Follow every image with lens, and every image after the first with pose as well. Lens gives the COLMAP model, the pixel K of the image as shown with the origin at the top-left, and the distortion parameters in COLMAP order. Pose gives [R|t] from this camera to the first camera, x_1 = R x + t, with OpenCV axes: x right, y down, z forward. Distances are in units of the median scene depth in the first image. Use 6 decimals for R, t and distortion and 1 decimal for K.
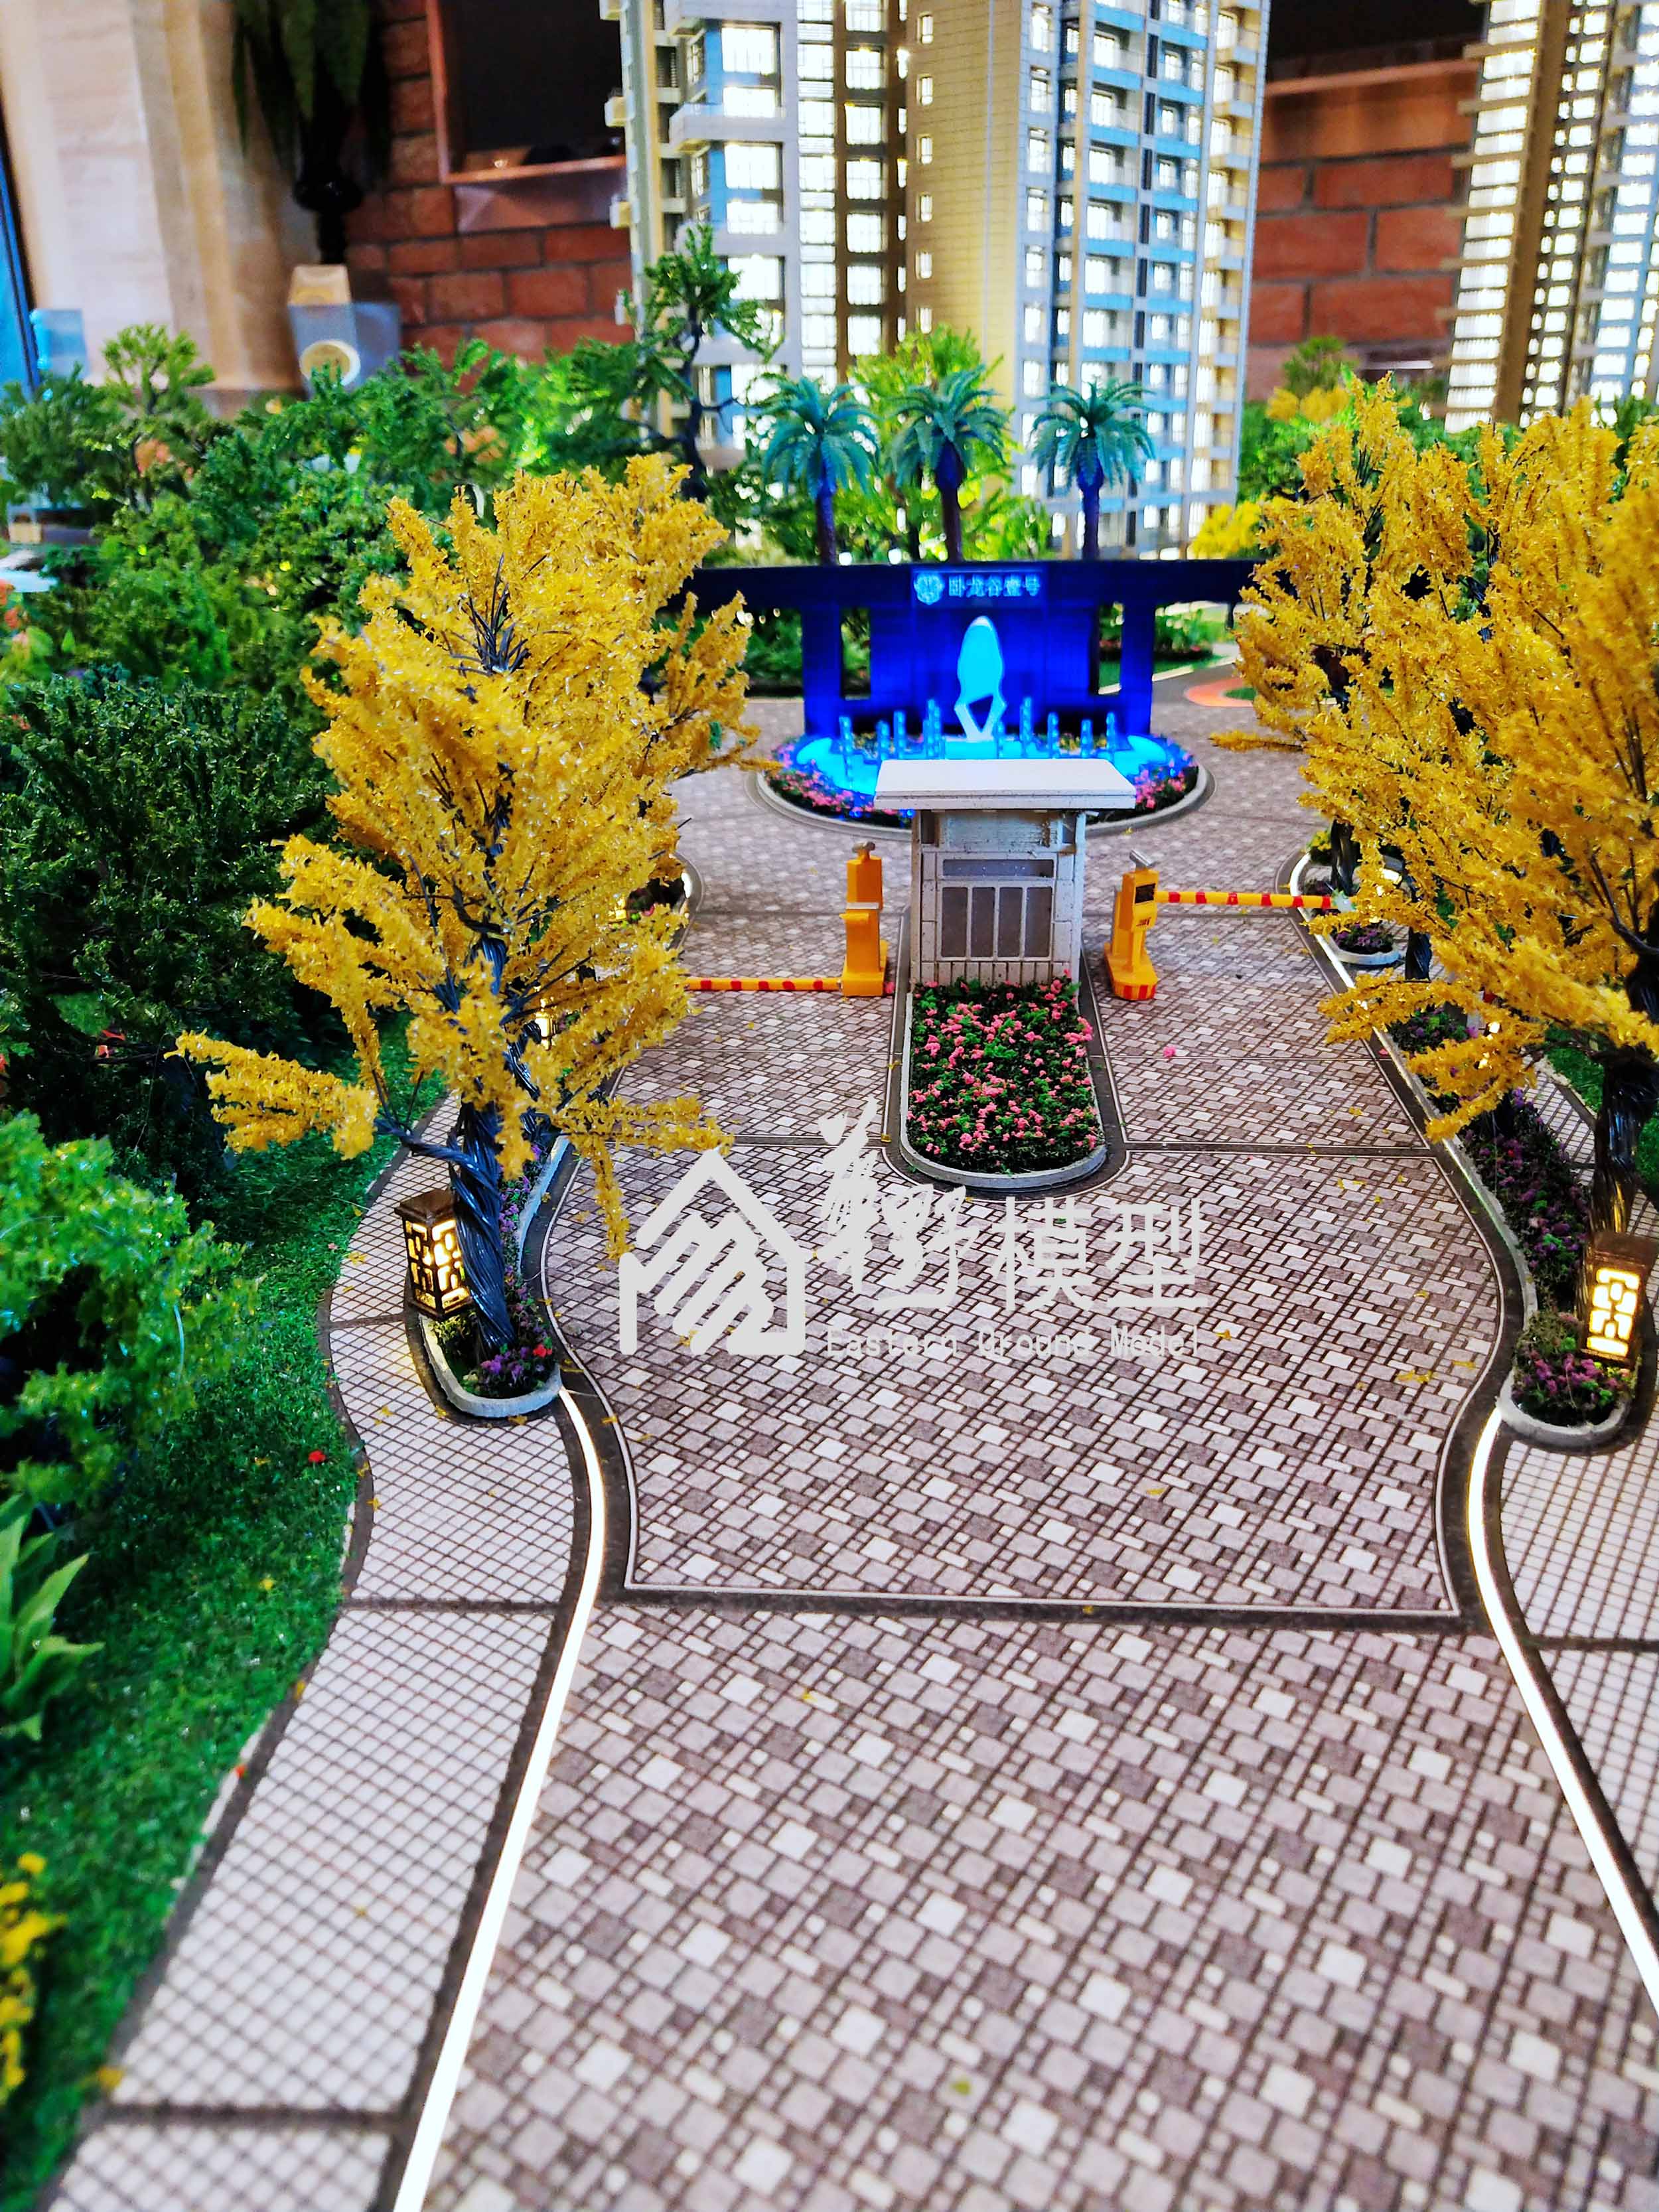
lens RADIAL K [[1741.7, 0, 838.3], [0, 1741.7, 1116.1], [0, 0, 1]] dist [-0.004014, 0.017591]
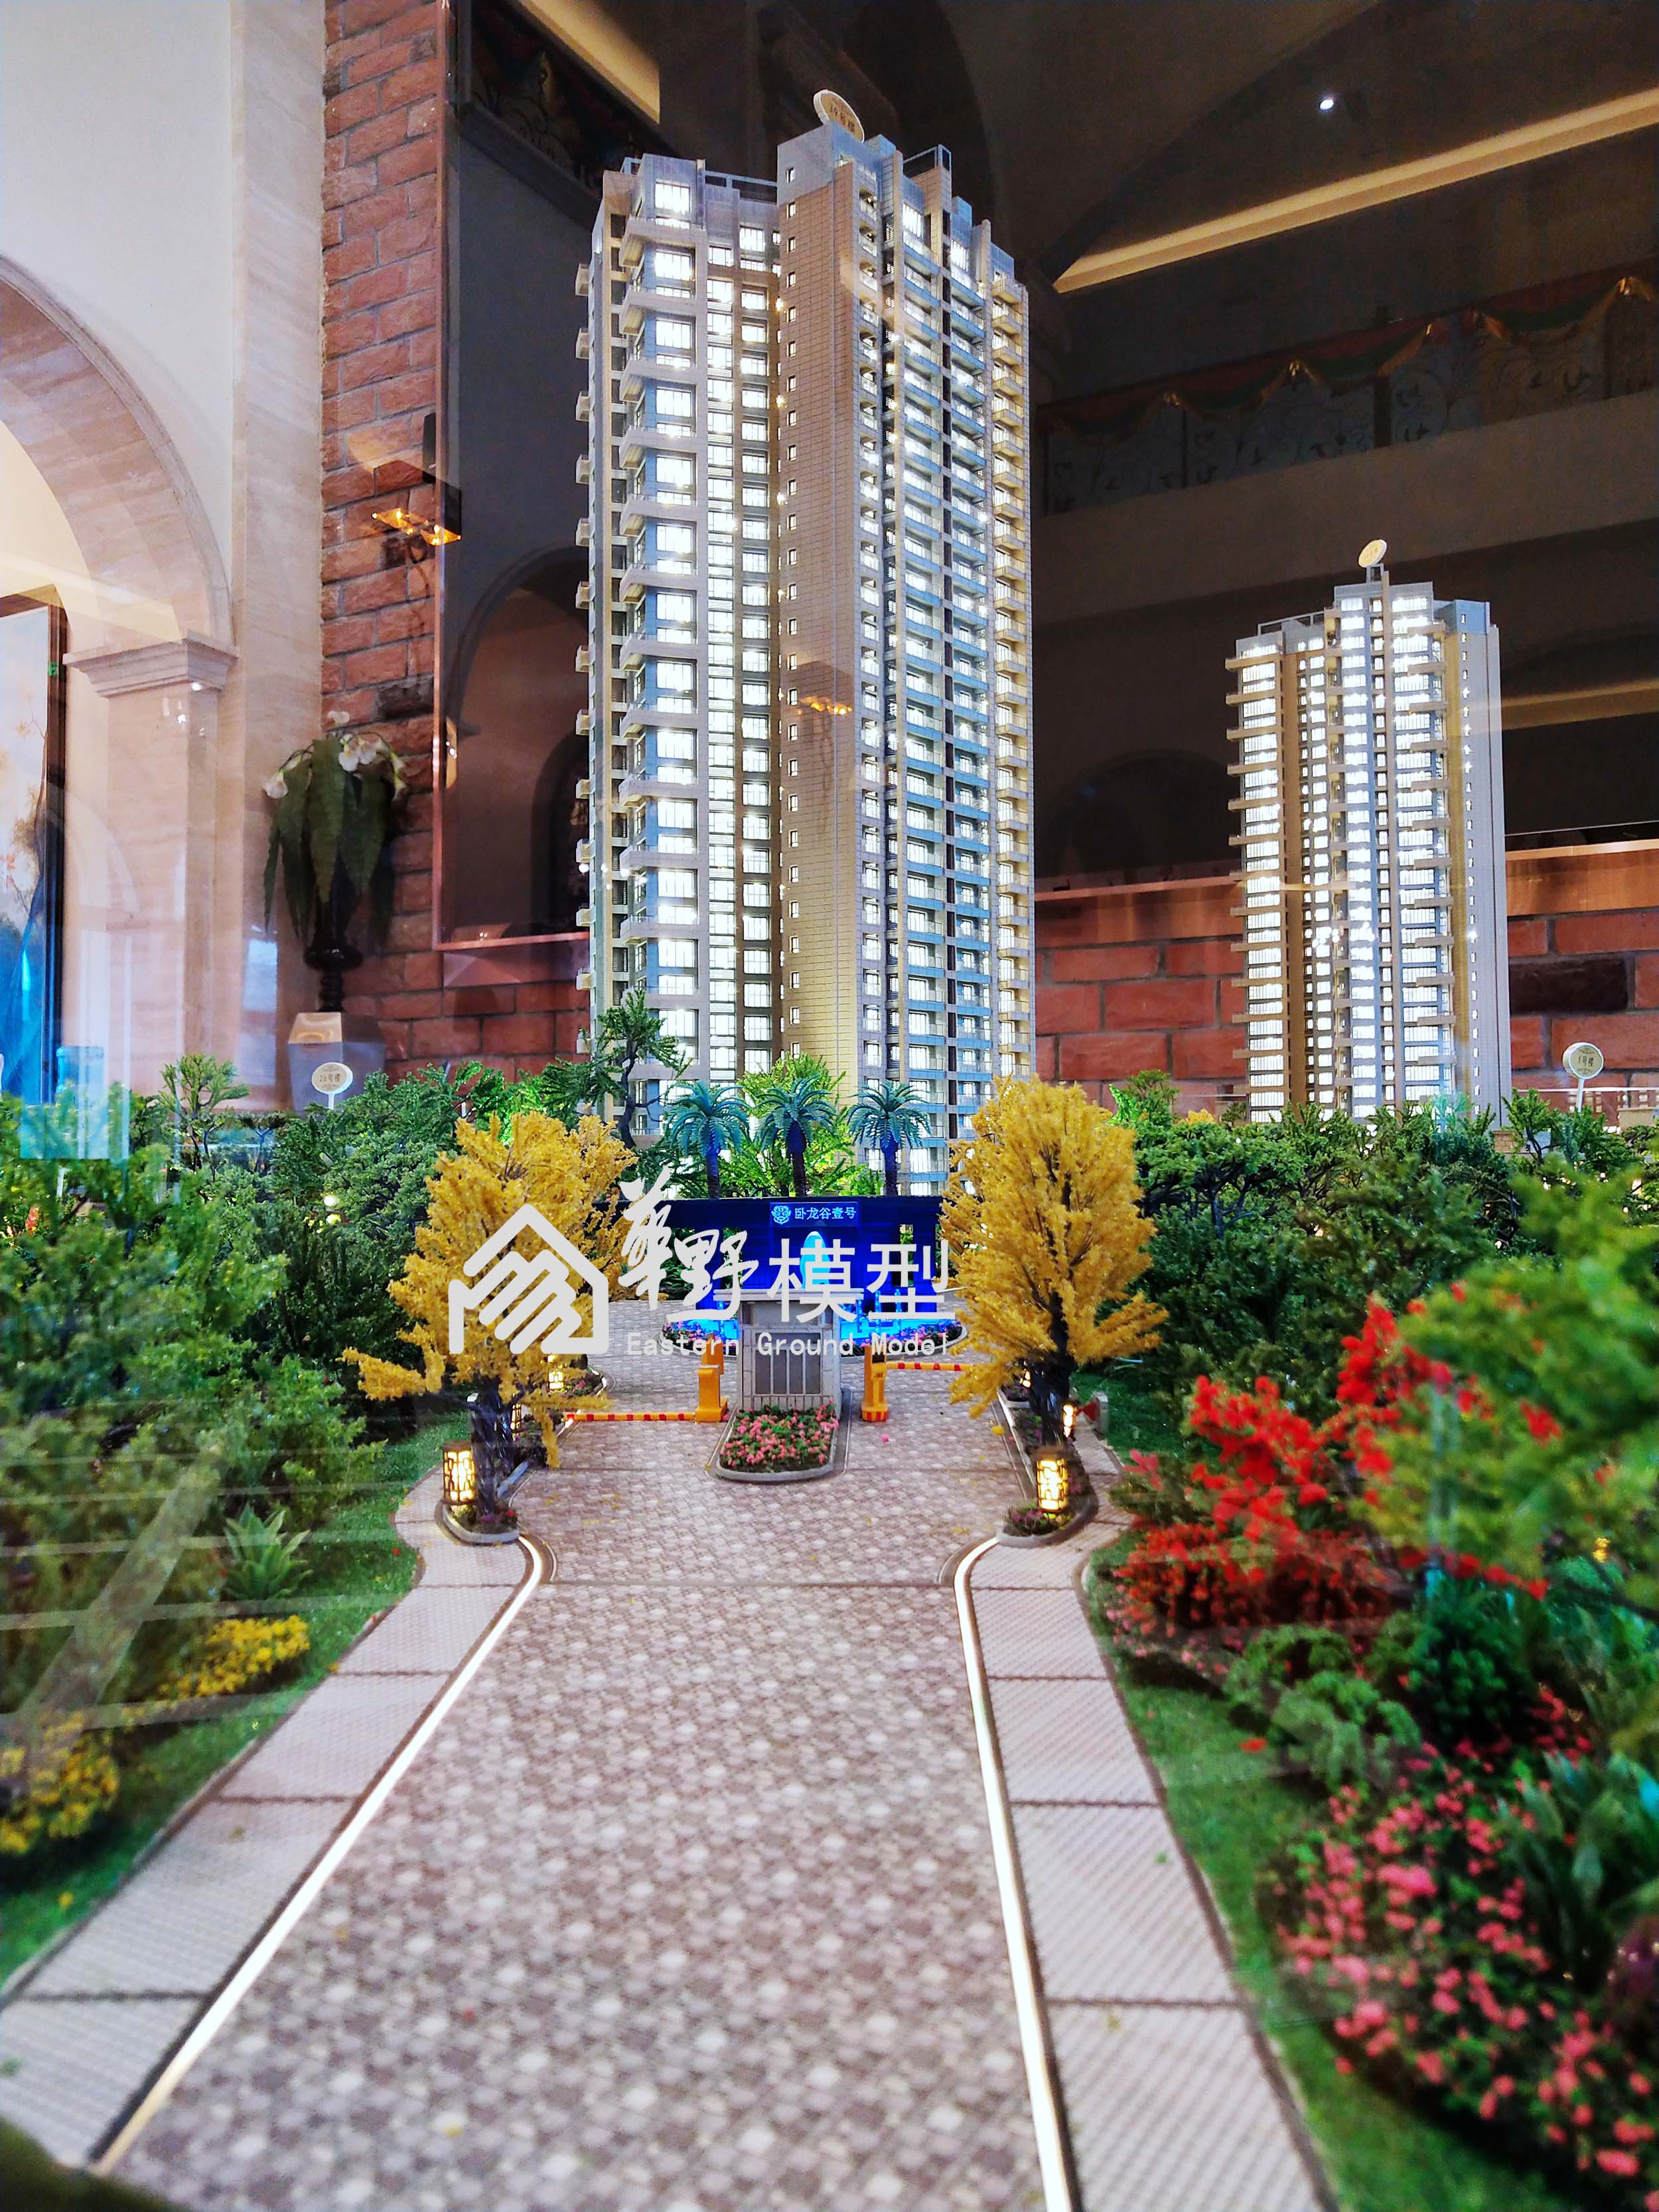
lens RADIAL K [[1741.7, 0, 834.6], [0, 1741.7, 1106.5], [0, 0, 1]] dist [-0.004014, 0.017591]
pose [[0.999478, 0.006022, 0.031754, 0.035056], [0.006893, 0.920156, -0.391492, 0.132153], [-0.031576, 0.391506, 0.919633, -0.270826]]
